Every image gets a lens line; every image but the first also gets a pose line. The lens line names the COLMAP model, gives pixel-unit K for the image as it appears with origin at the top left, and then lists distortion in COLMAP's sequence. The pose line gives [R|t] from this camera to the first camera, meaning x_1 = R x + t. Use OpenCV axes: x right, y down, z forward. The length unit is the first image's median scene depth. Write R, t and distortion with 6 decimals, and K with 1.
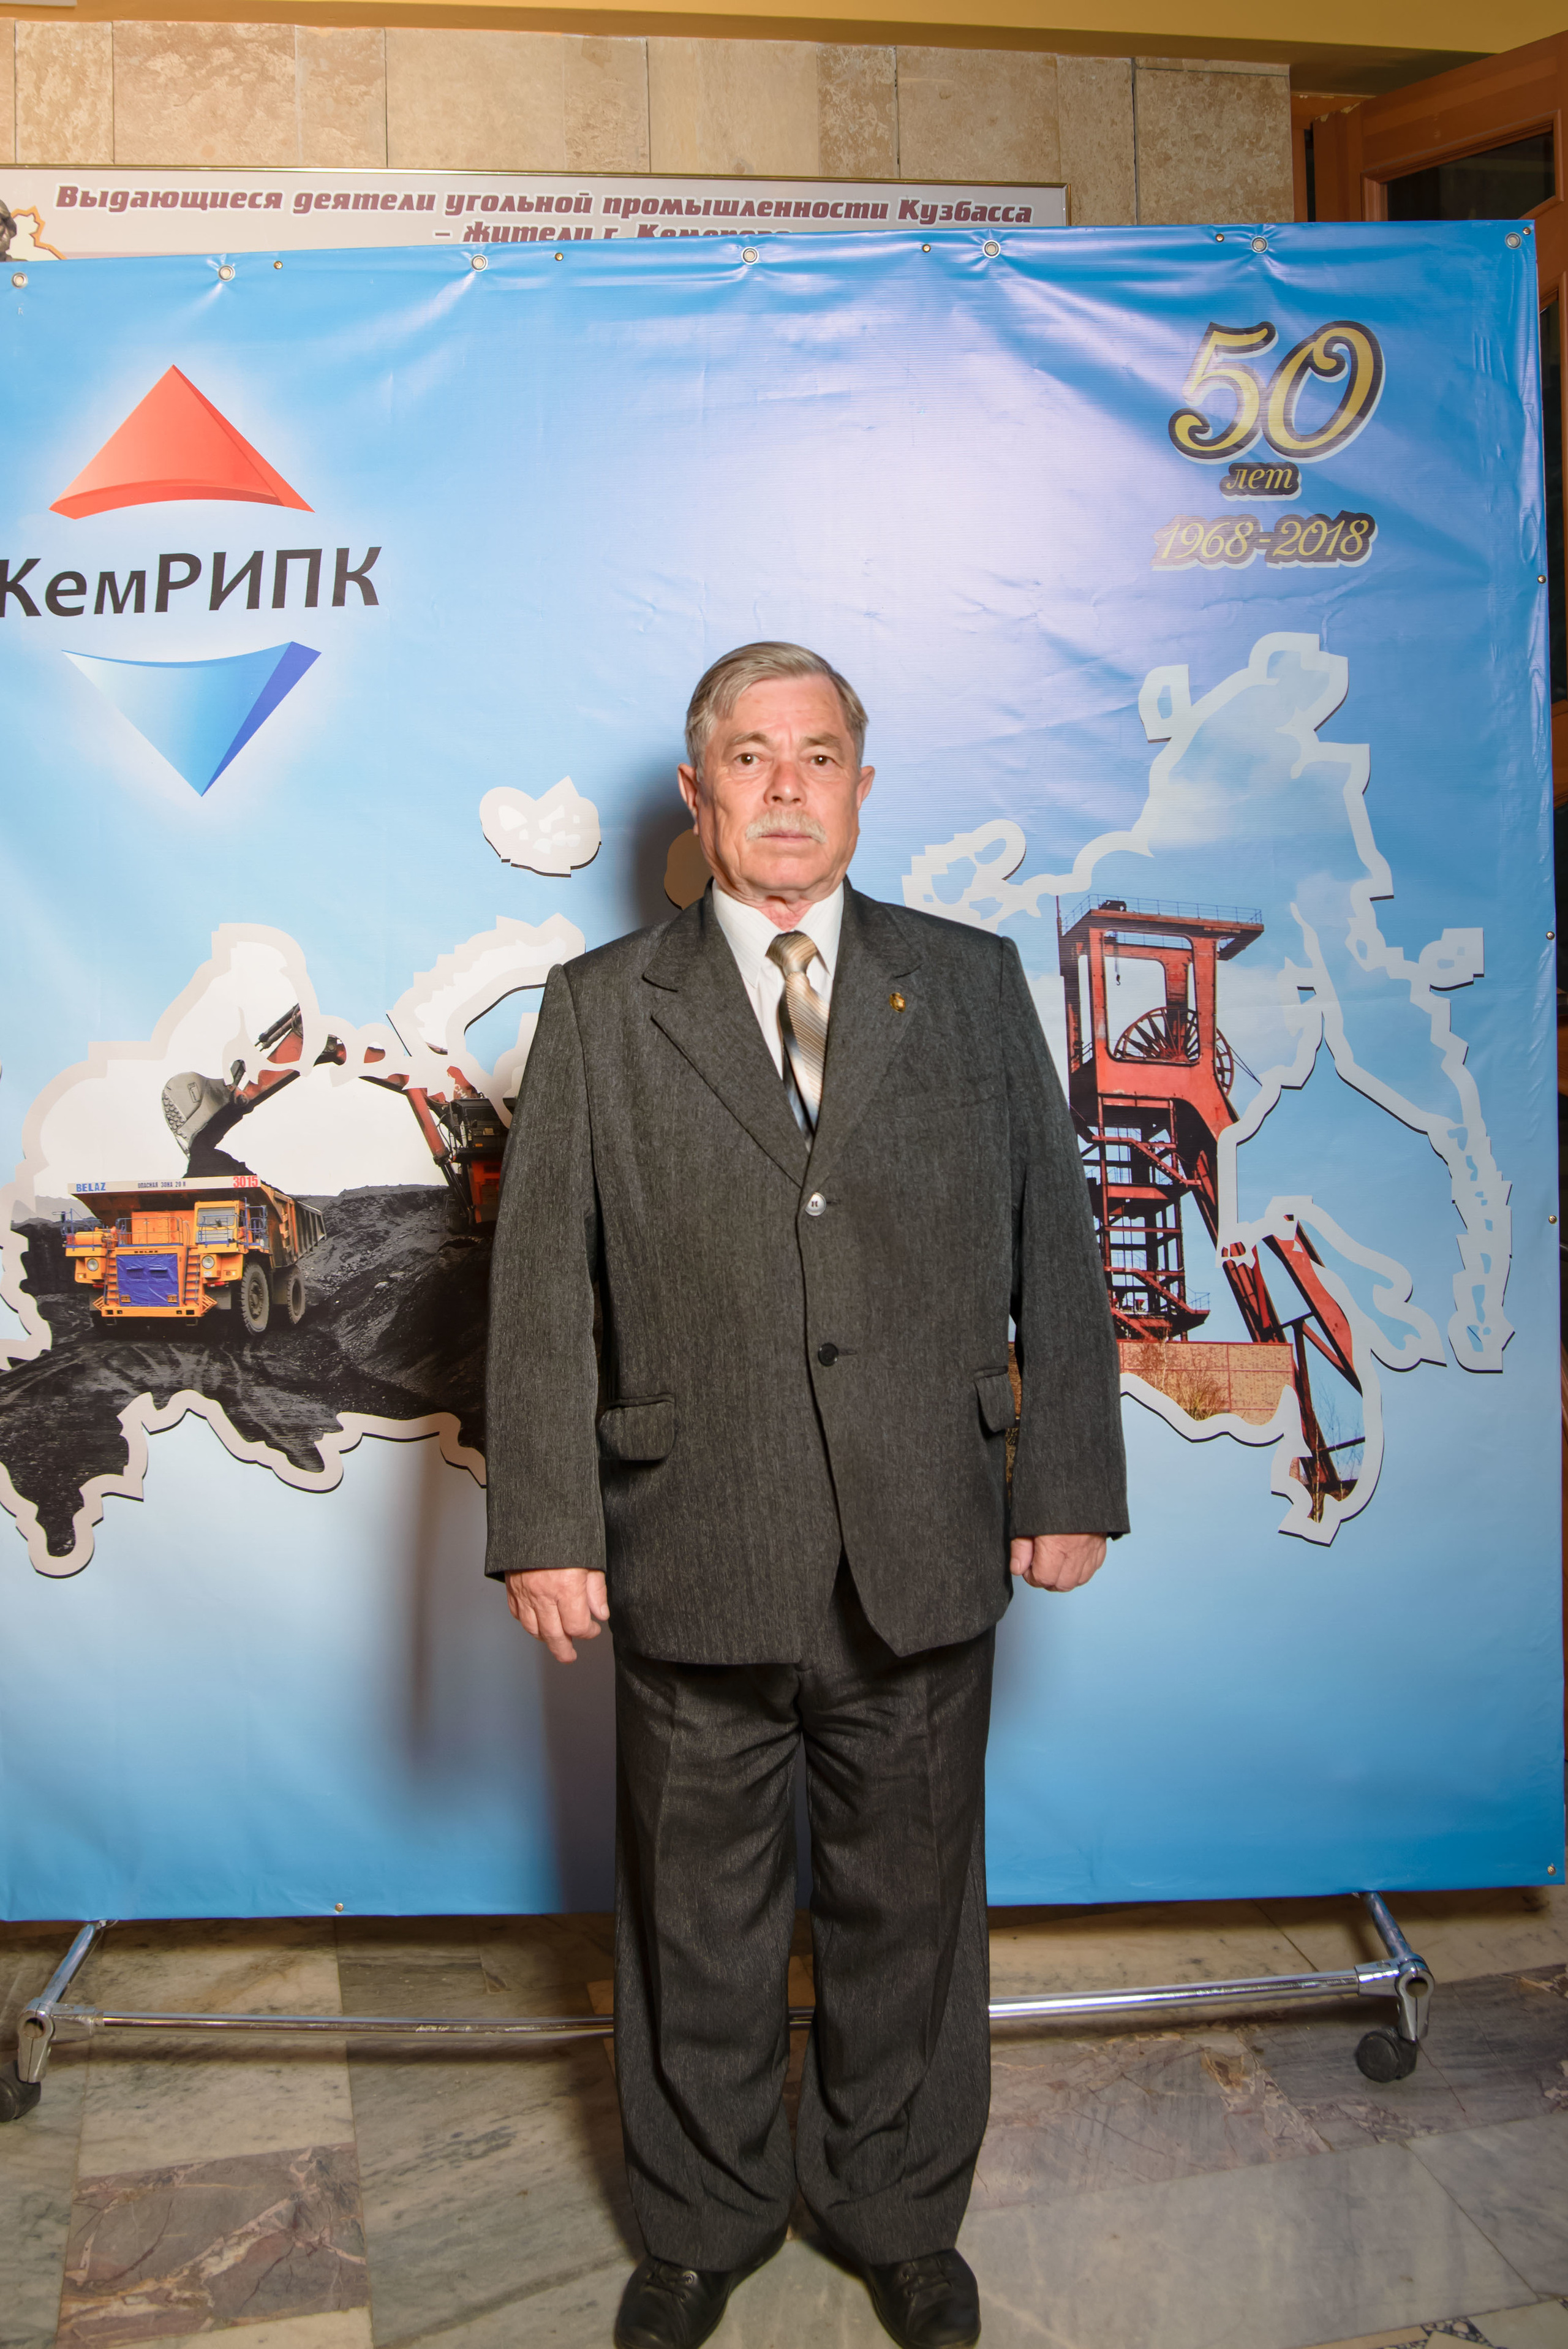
lens RADIAL K [[2465.9, 0, 824.3], [0, 2465.9, 841.3], [0, 0, 1]] dist [-0.137734, 0.136503]
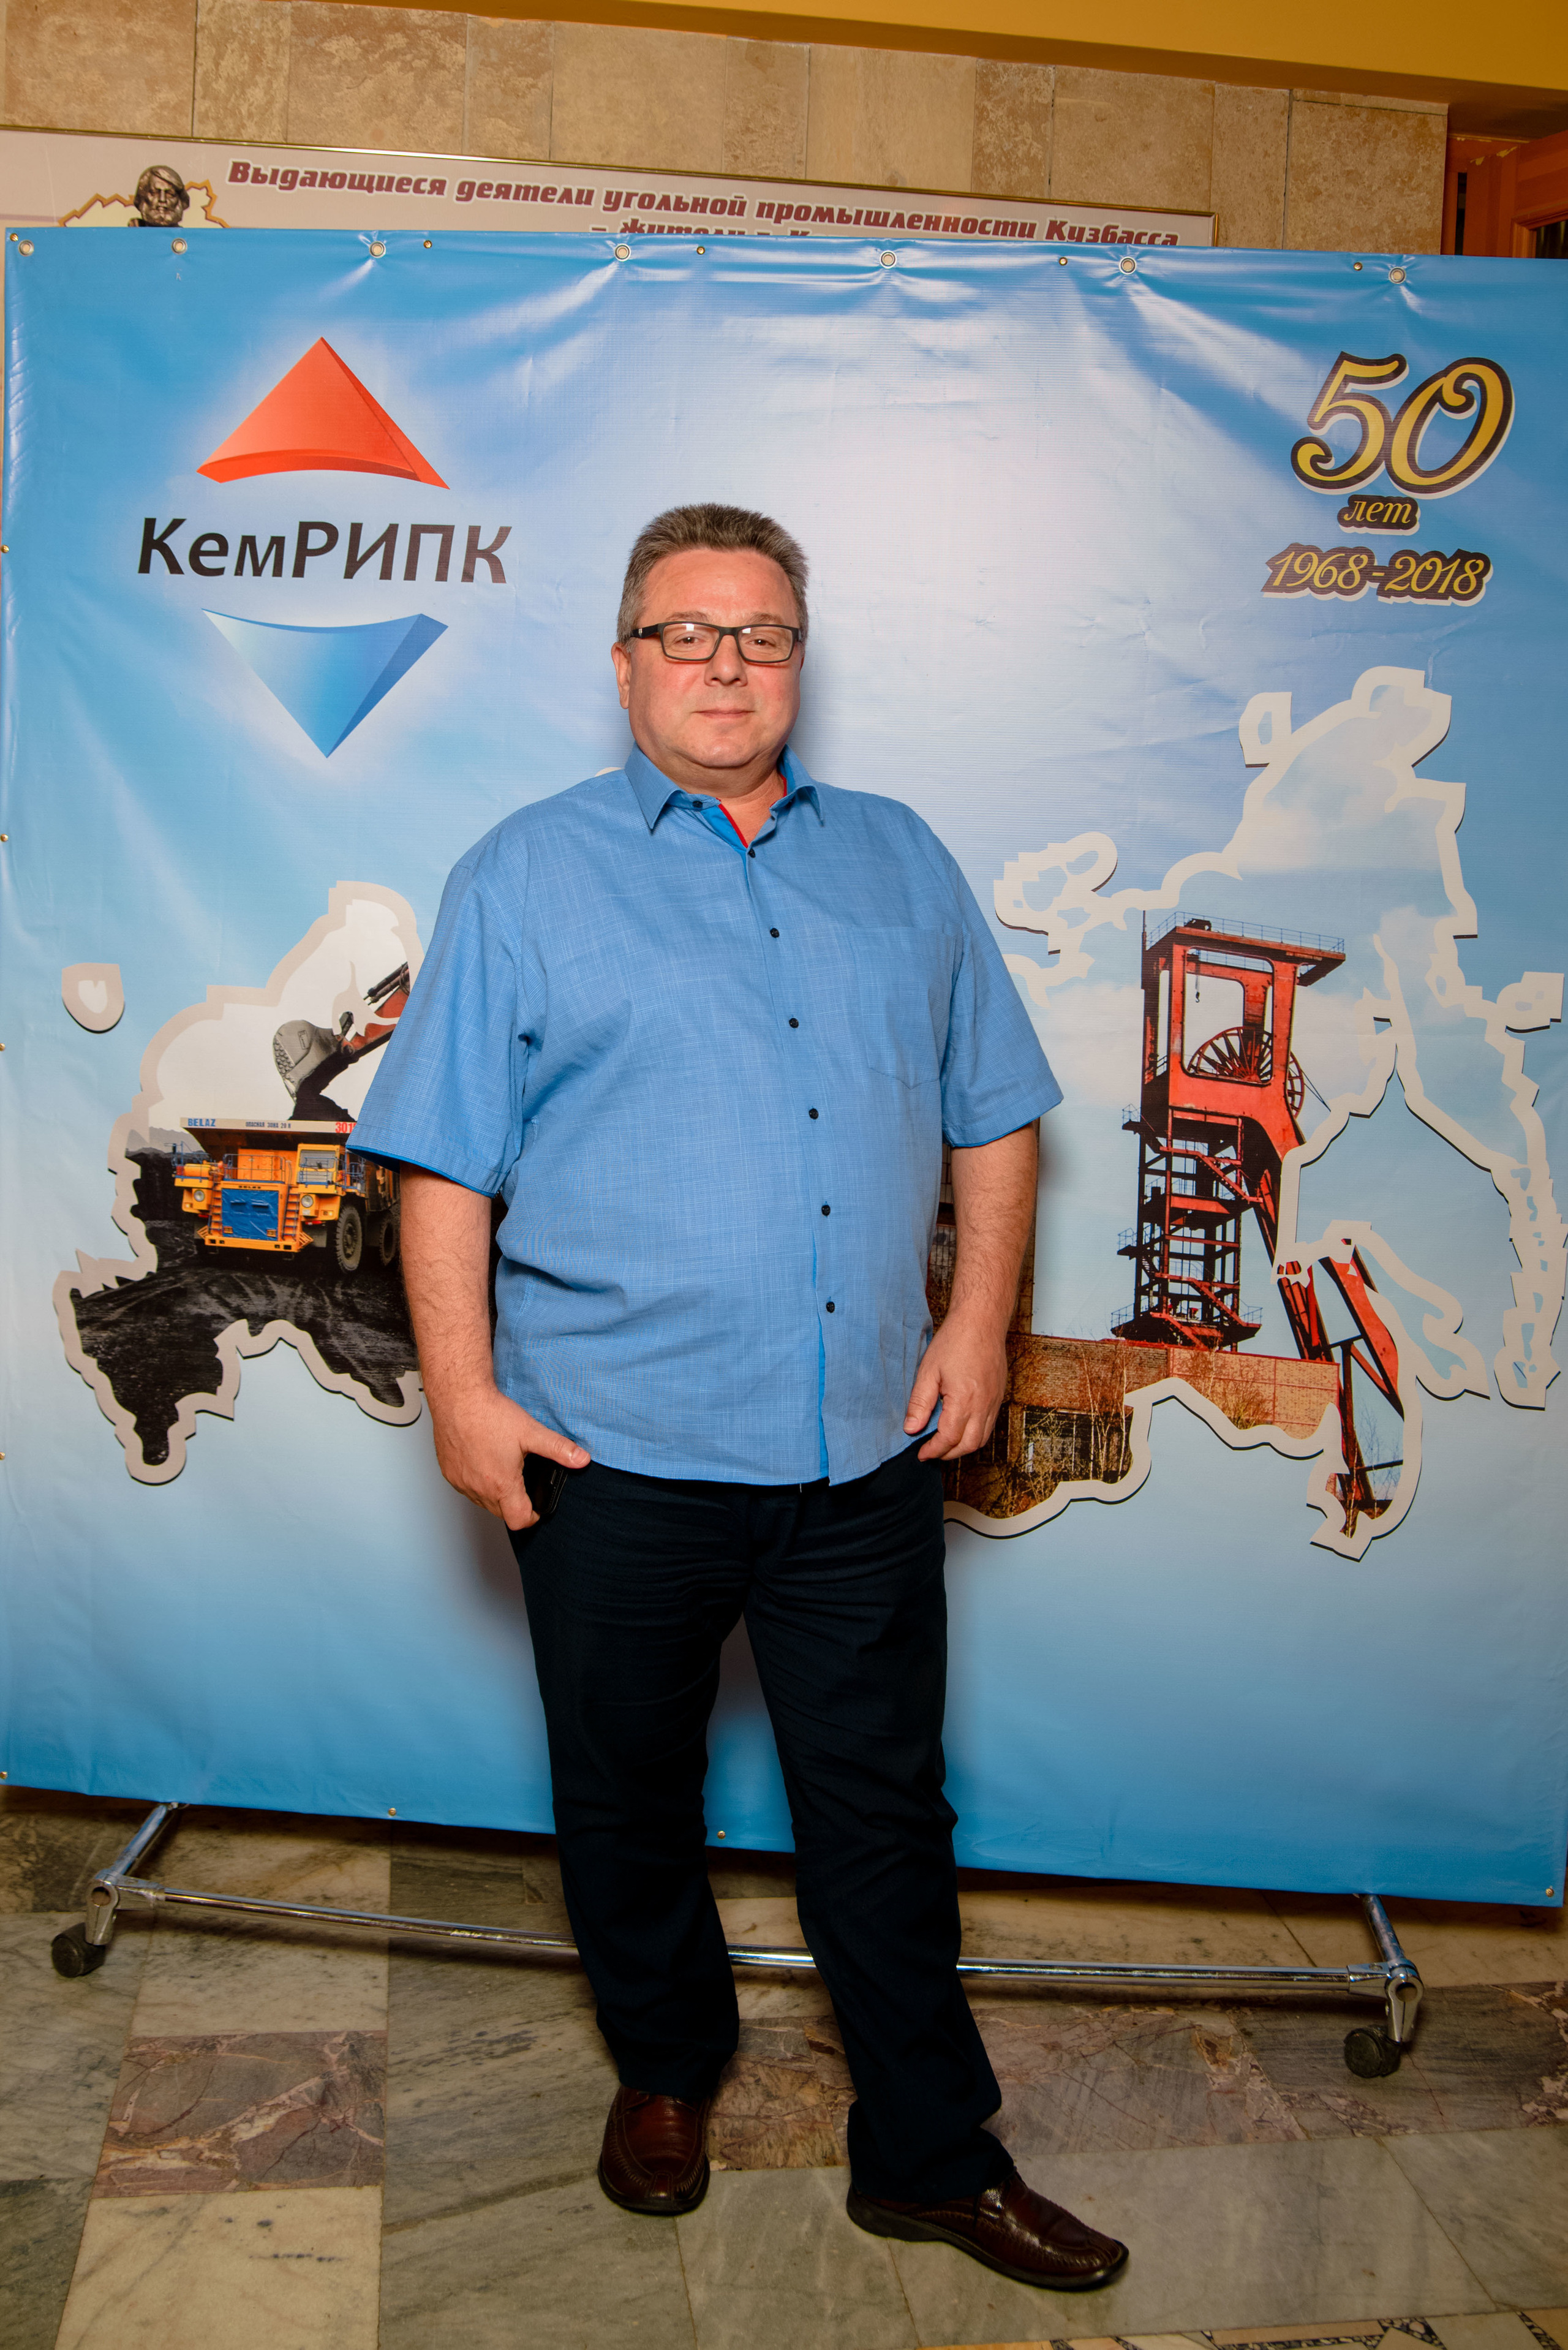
lens RADIAL K [[2282.4, 0, 778.3], [0, 2282.4, 1007.5], [0, 0, 1]] dist [-0.111454, 0.126779]
pose [[0.994466, 0.074245, -0.074326, 0.016663], [-0.068756, 0.994895, 0.073871, 0.002692], [0.079431, -0.068352, 0.994494, 0.045124]]
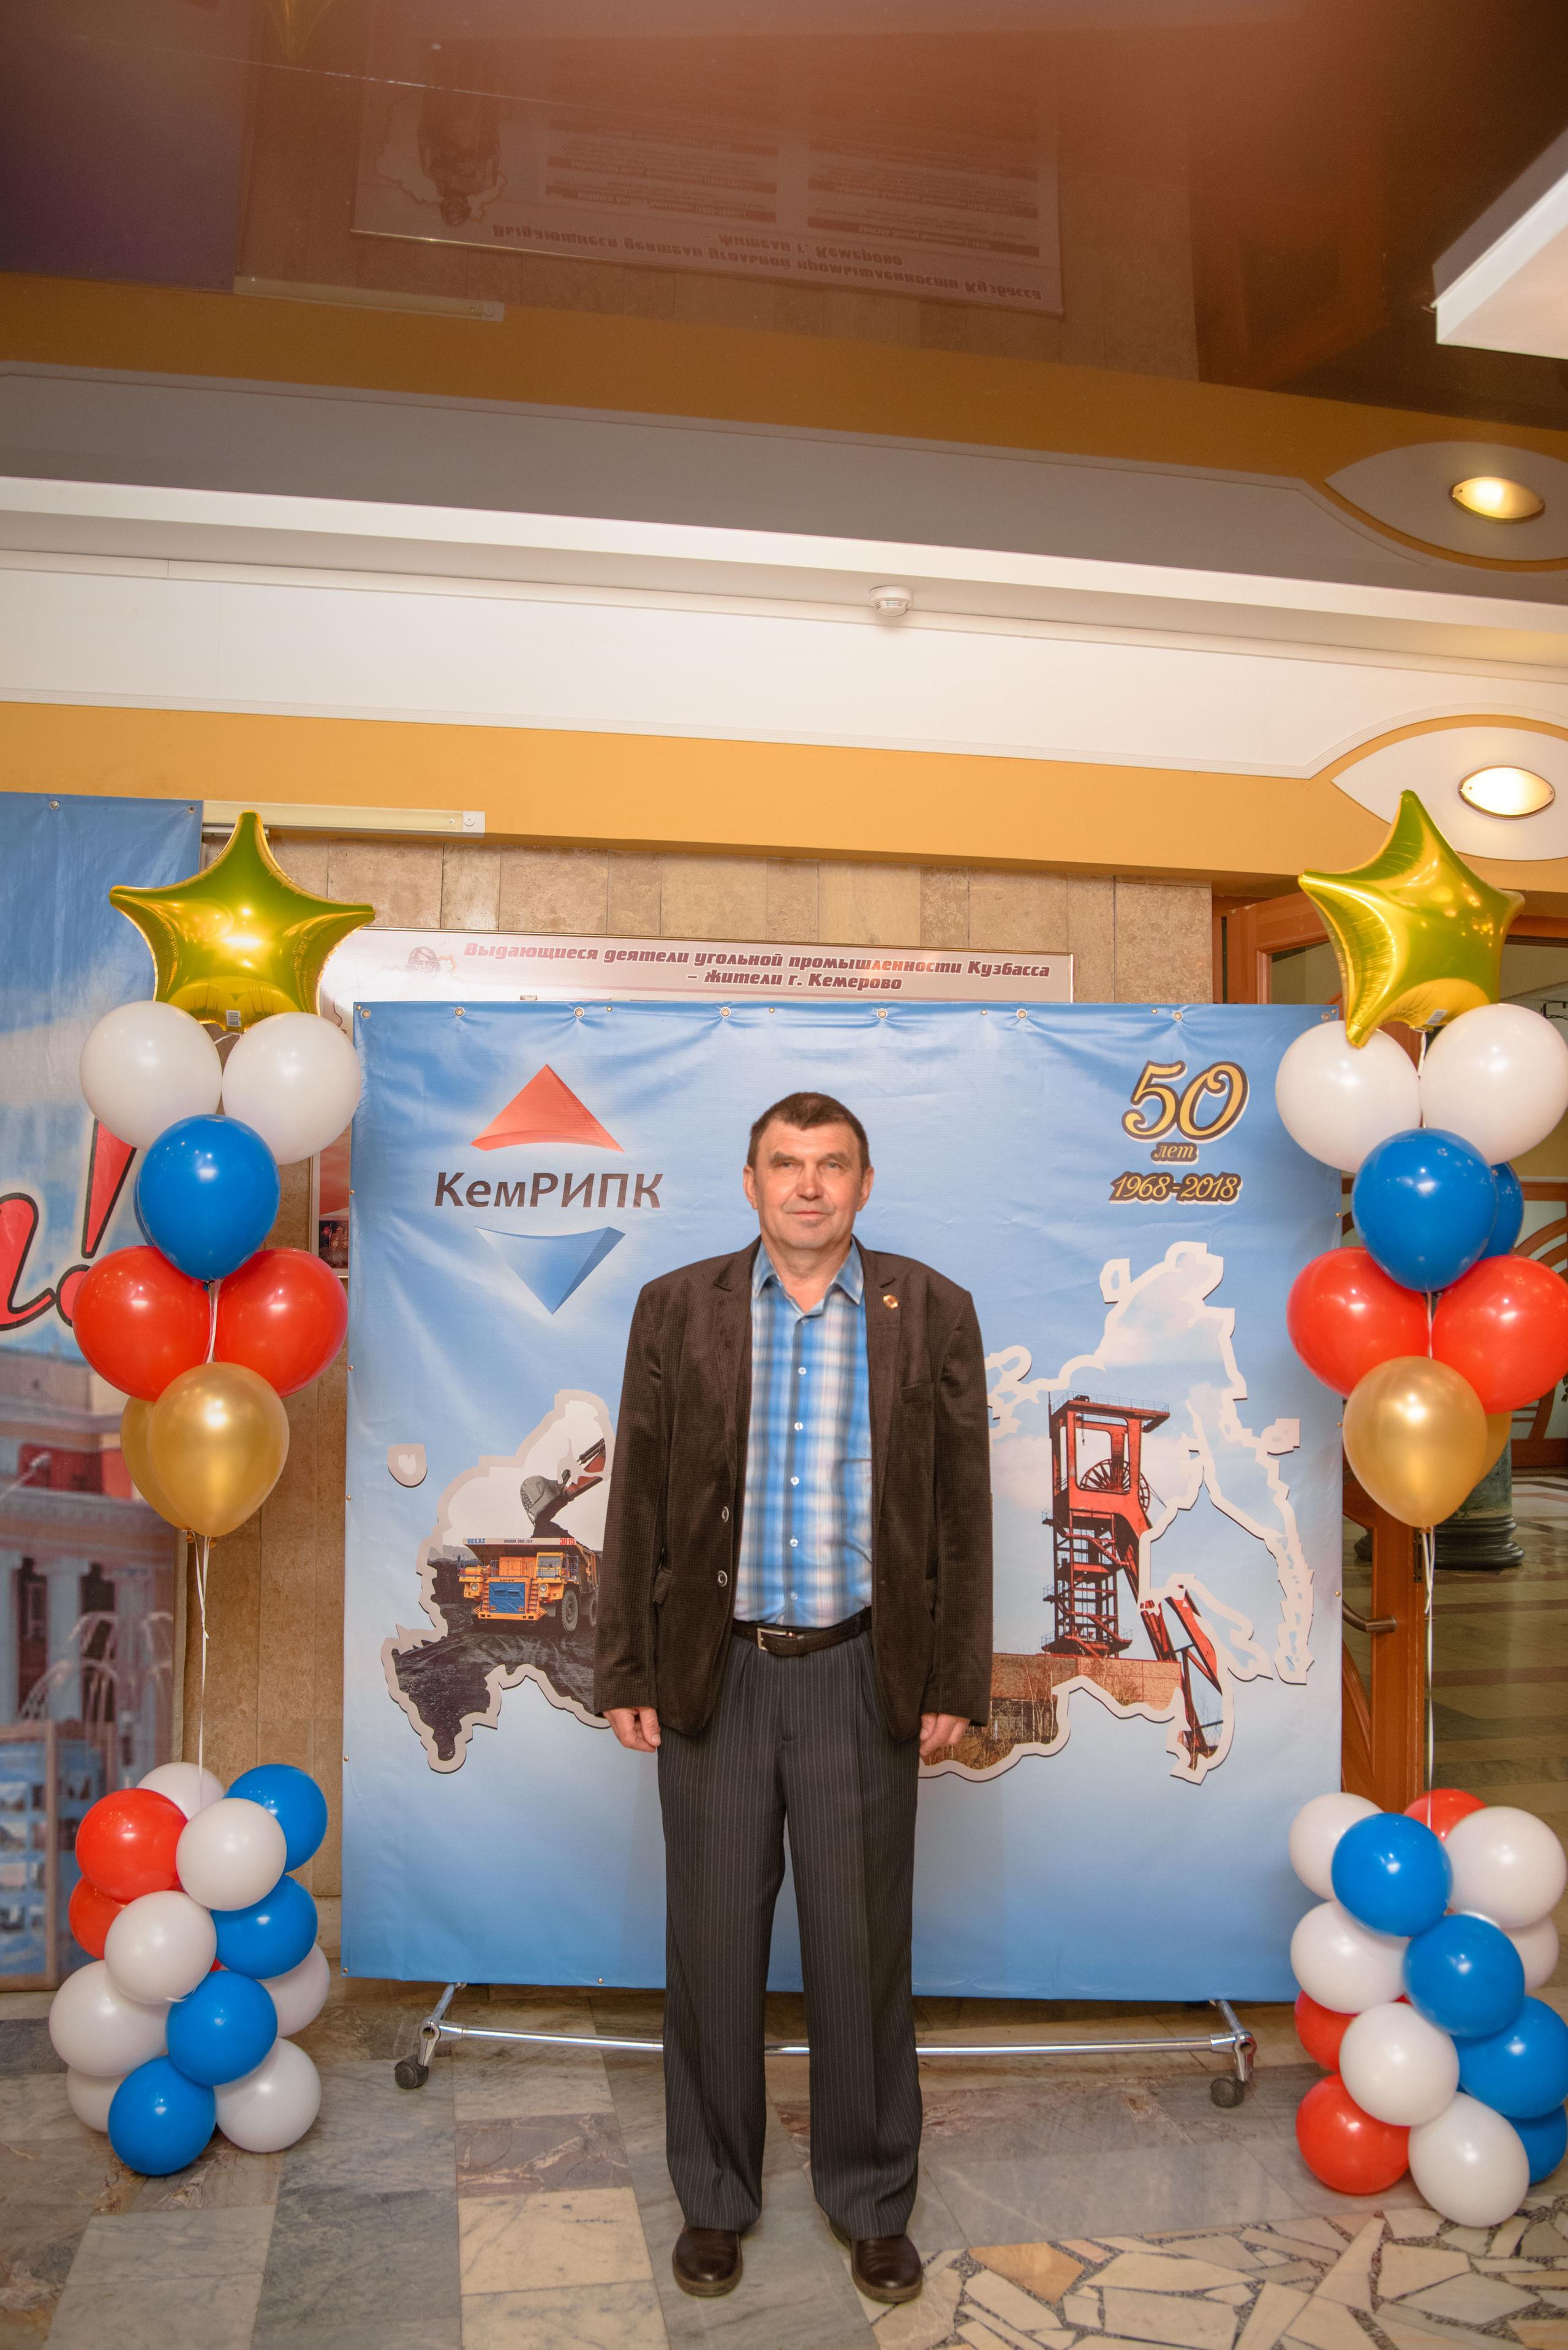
lens RADIAL K [[1913.5, 0, 800.5], [0, 1913.5, 1169.6], [0, 0, 1]] dist [-0.130329, 0.145669]
pose [[0.998720, 0.033964, -0.037494, -0.033442], [-0.036805, 0.996283, -0.077881, -0.021878], [0.034709, 0.079161, 0.996257, -0.337238]]
